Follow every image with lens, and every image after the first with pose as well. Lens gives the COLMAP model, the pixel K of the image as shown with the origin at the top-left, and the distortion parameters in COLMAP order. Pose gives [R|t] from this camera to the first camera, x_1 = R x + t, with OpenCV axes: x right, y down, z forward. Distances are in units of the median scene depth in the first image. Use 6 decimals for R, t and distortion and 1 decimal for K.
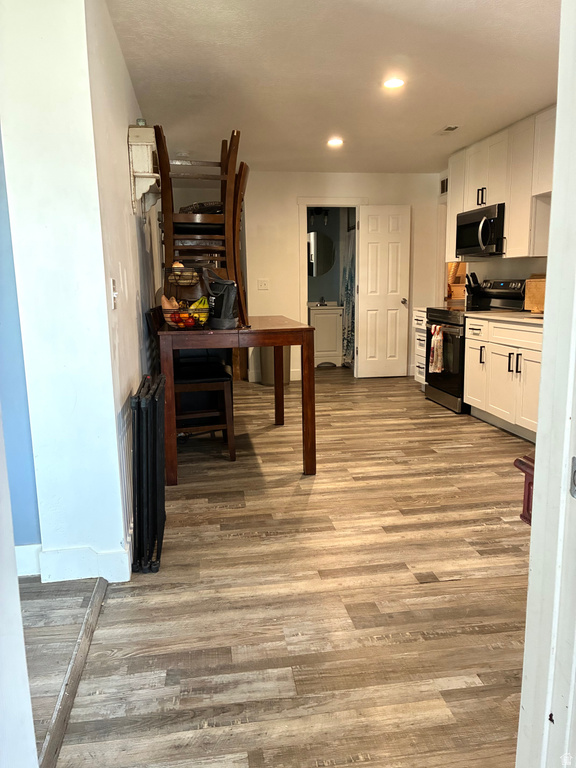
lens RADIAL K [[578.4, 0, 286.8], [0, 578.4, 382.3], [0, 0, 1]] dist [0.035264, -0.057279]
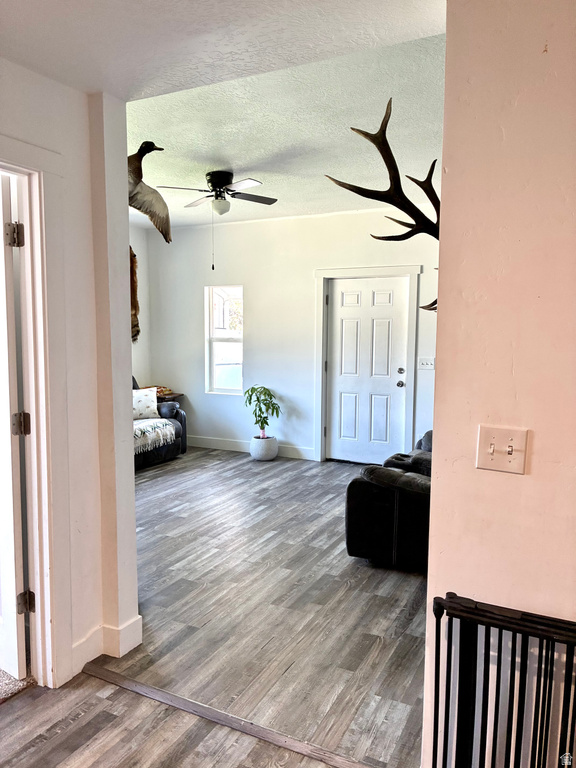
lens RADIAL K [[578.4, 0, 282.1], [0, 578.4, 380.3], [0, 0, 1]] dist [0.035264, -0.057279]
pose [[-0.587857, 0.083597, -0.804634, 0.260413], [-0.138075, 0.969683, 0.201621, -0.224338], [0.797095, 0.229624, -0.558492, 0.794733]]
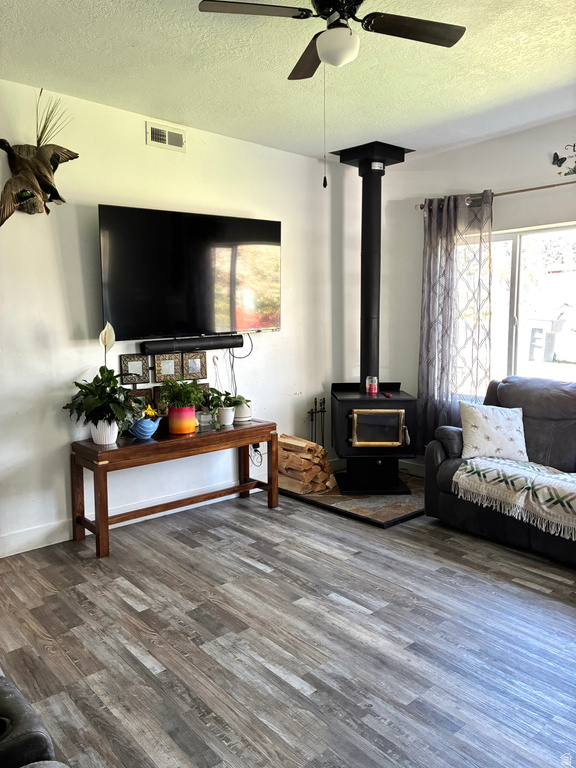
lens RADIAL K [[578.4, 0, 286.7], [0, 578.4, 382.0], [0, 0, 1]] dist [0.035264, -0.057279]
pose [[-0.538226, -0.081128, 0.838887, -1.321929], [0.172367, 0.963722, 0.203790, -0.104844], [-0.824986, 0.254281, -0.504717, 0.302844]]
